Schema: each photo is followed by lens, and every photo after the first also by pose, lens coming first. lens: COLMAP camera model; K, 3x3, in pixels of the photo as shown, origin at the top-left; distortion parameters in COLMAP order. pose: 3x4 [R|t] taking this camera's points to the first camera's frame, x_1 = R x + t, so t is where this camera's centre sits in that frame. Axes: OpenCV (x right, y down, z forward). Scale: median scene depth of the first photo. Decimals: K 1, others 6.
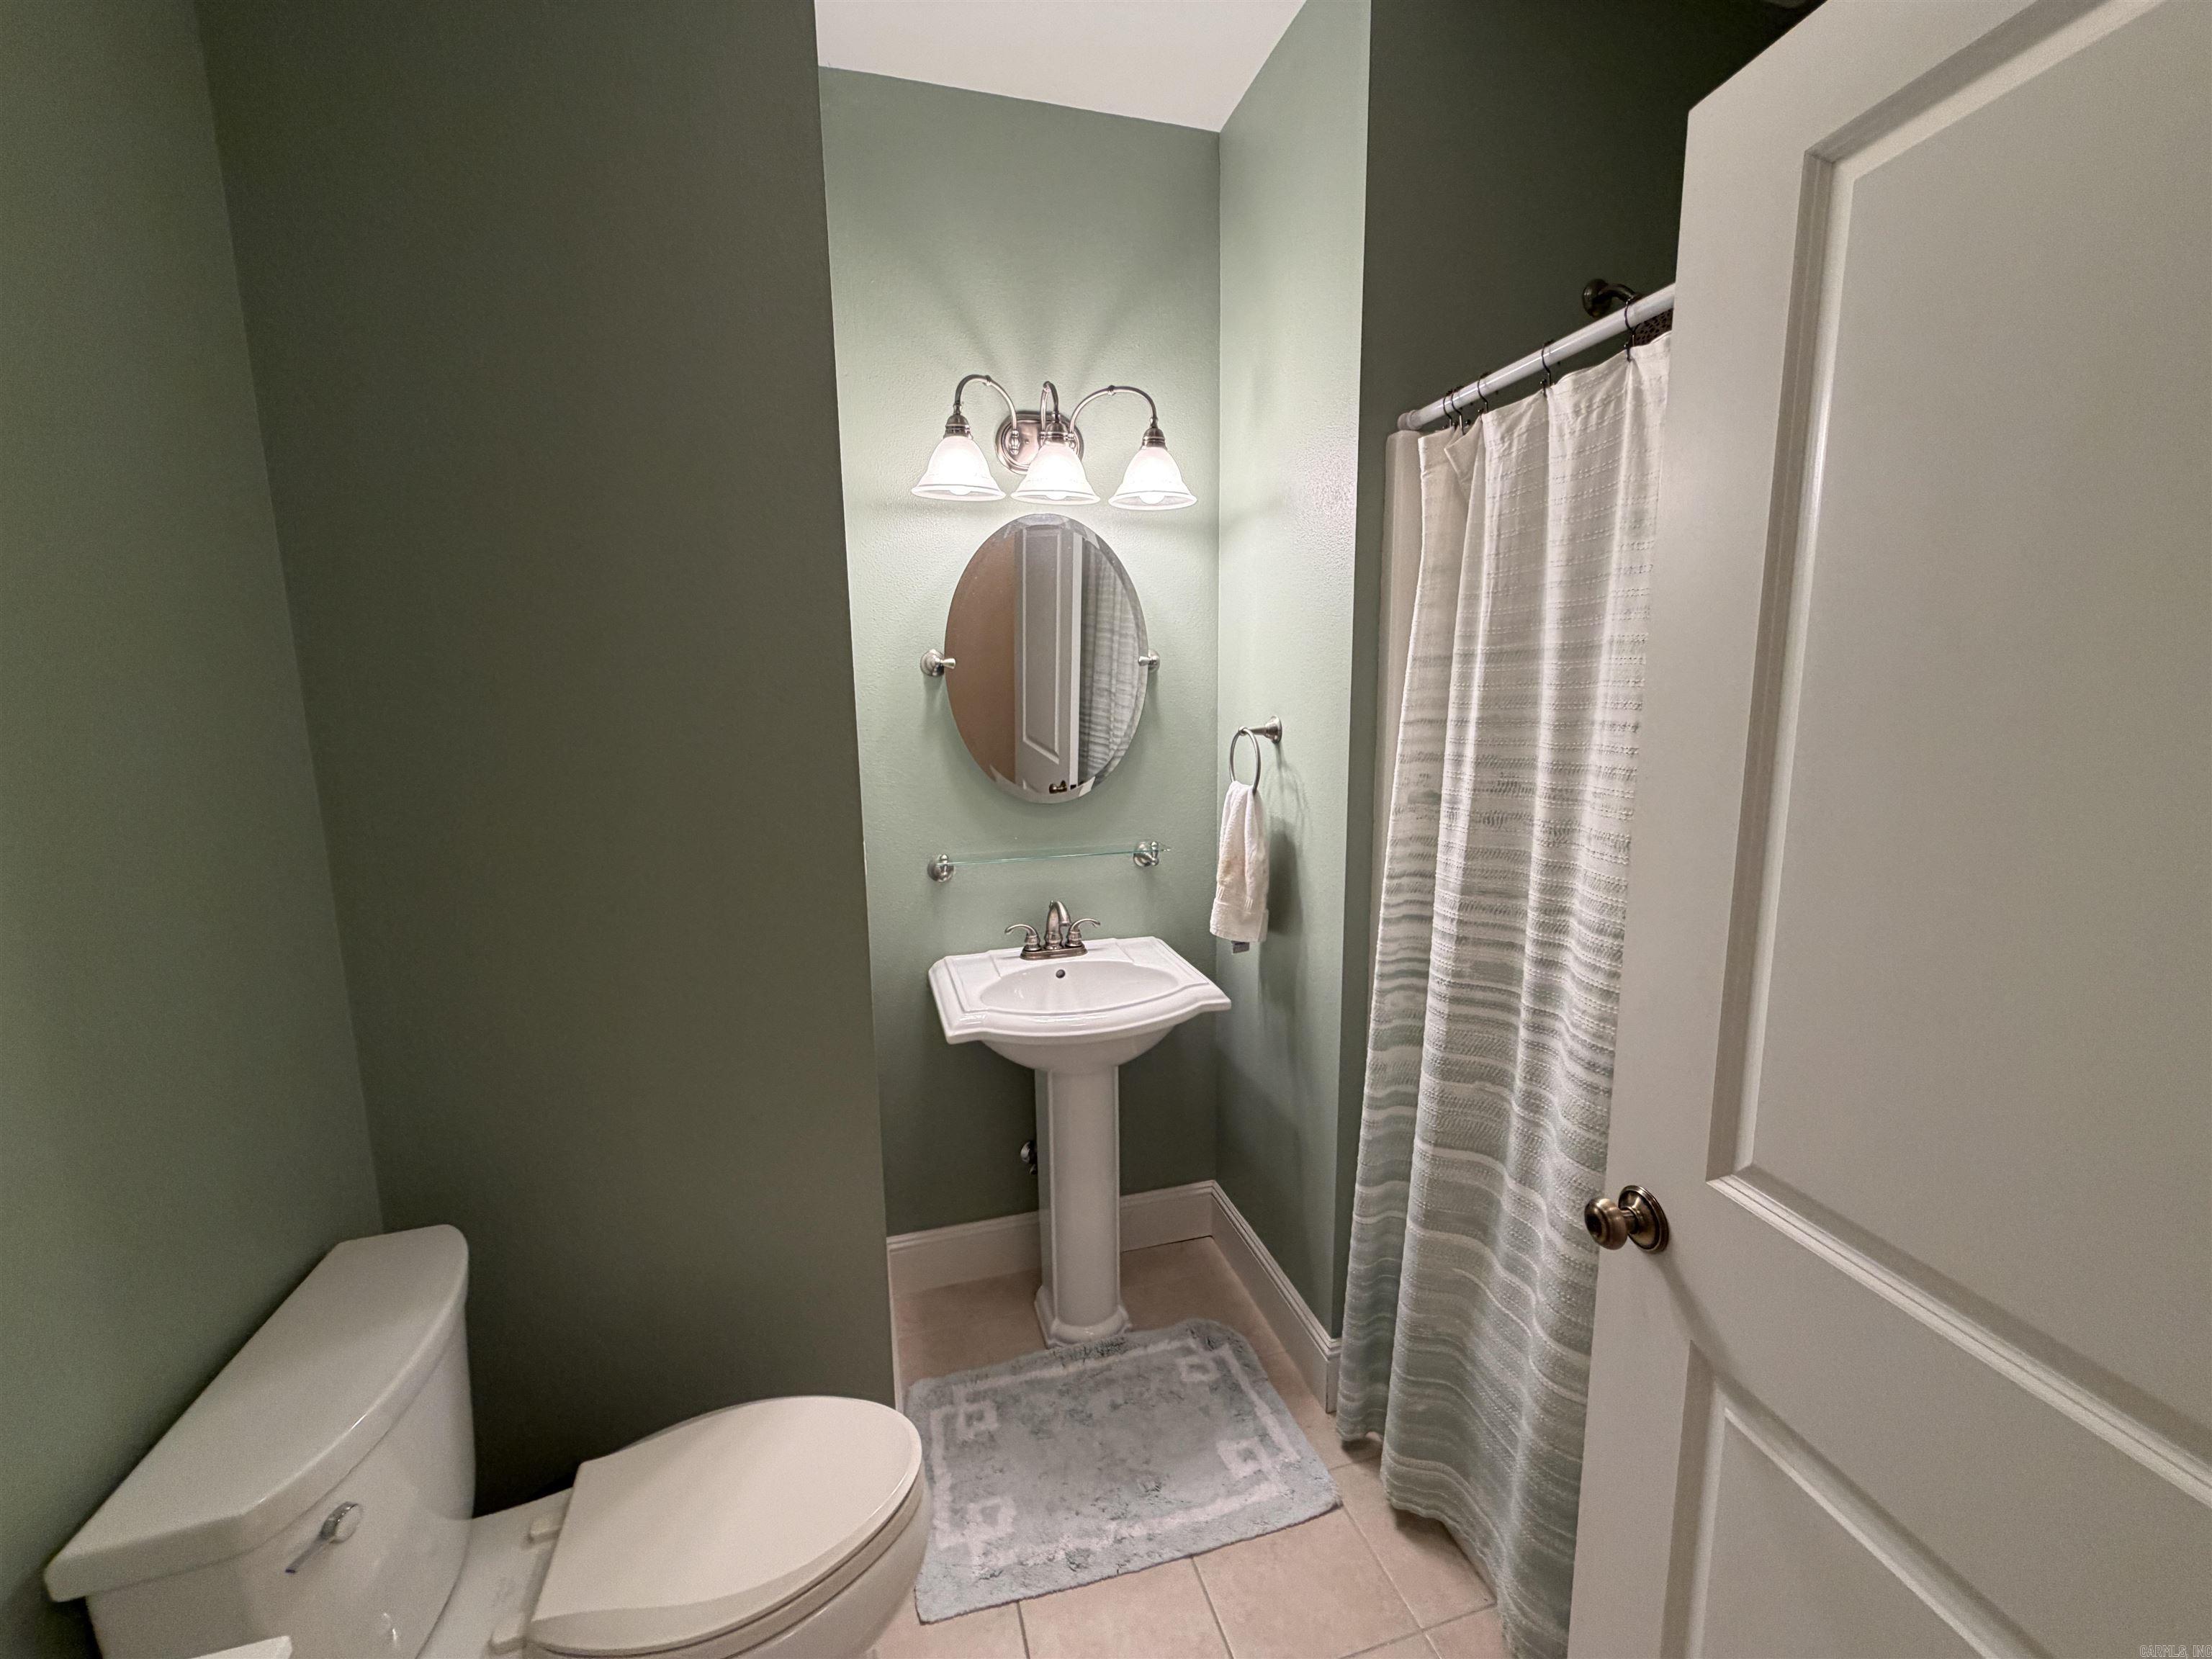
lens RADIAL K [[884.6, 0, 1106.6], [0, 884.6, 827.3], [0, 0, 1]] dist [-0.000115, 0.000340]
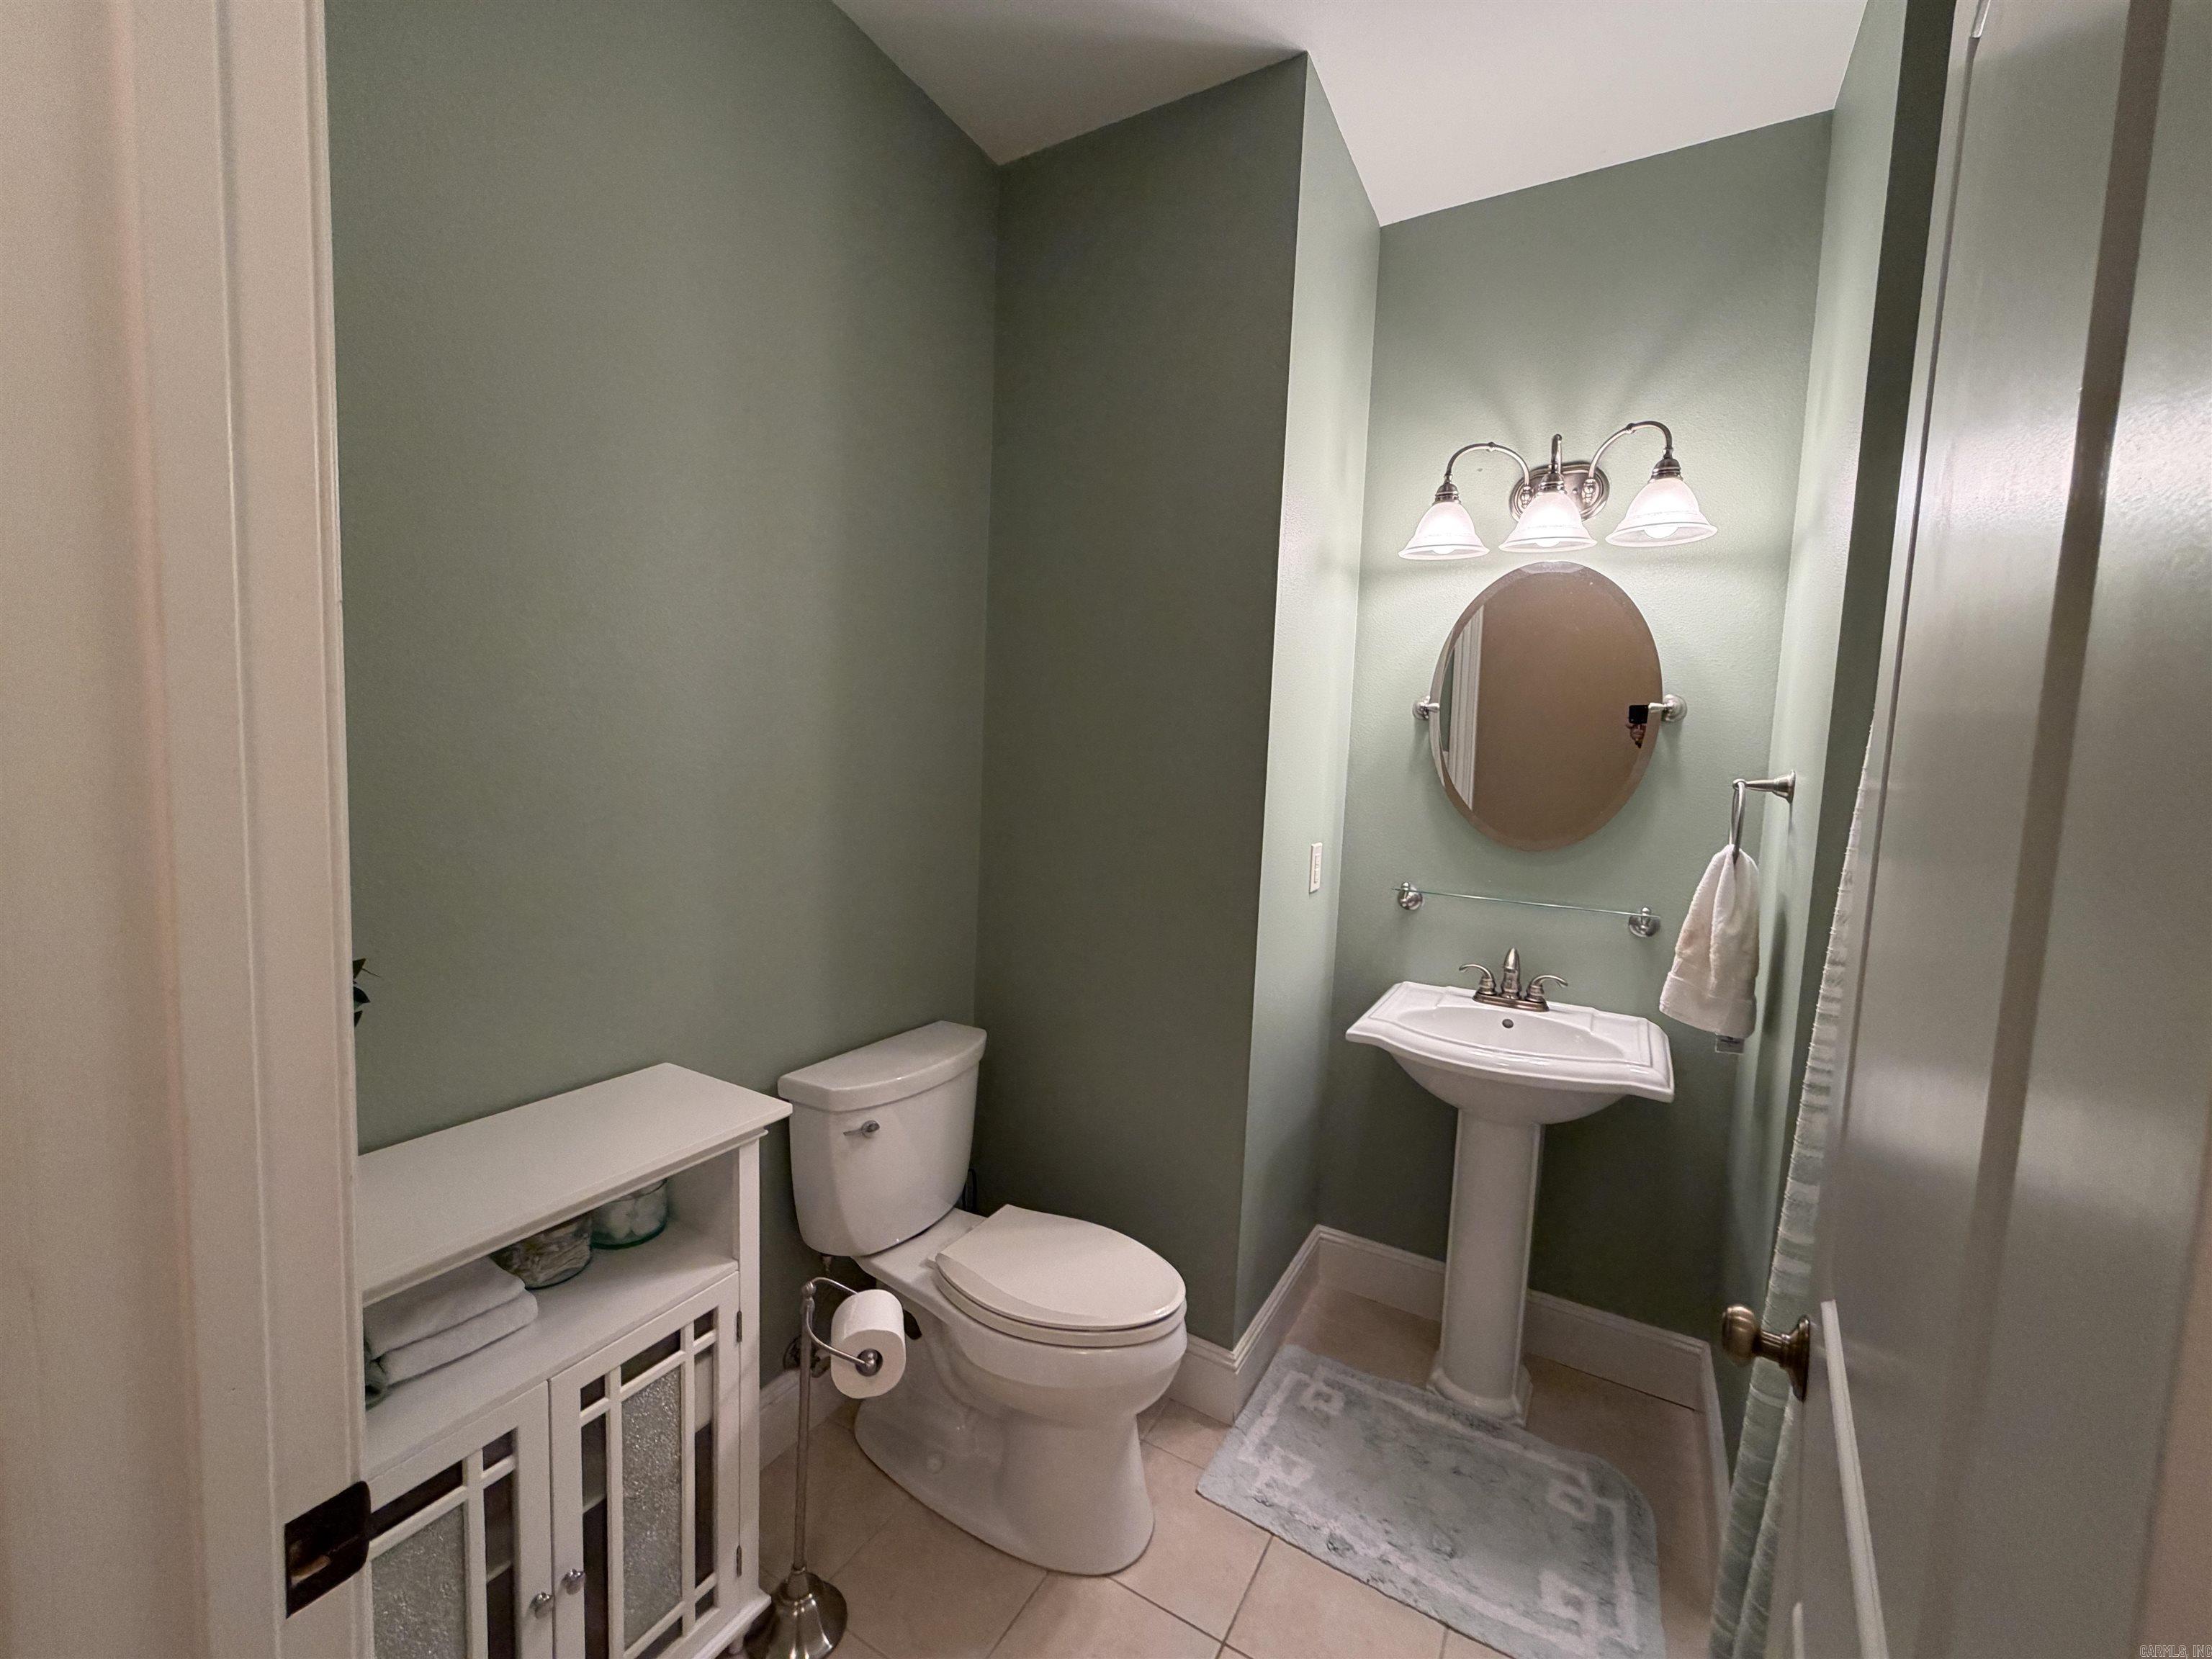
lens RADIAL K [[884.6, 0, 1096.8], [0, 884.6, 821.5], [0, 0, 1]] dist [-0.000115, 0.000340]
pose [[0.689485, 0.097373, -0.717725, 0.347035], [-0.161187, 0.986701, -0.020980, 0.044253], [0.706137, 0.130154, 0.696011, -0.028301]]
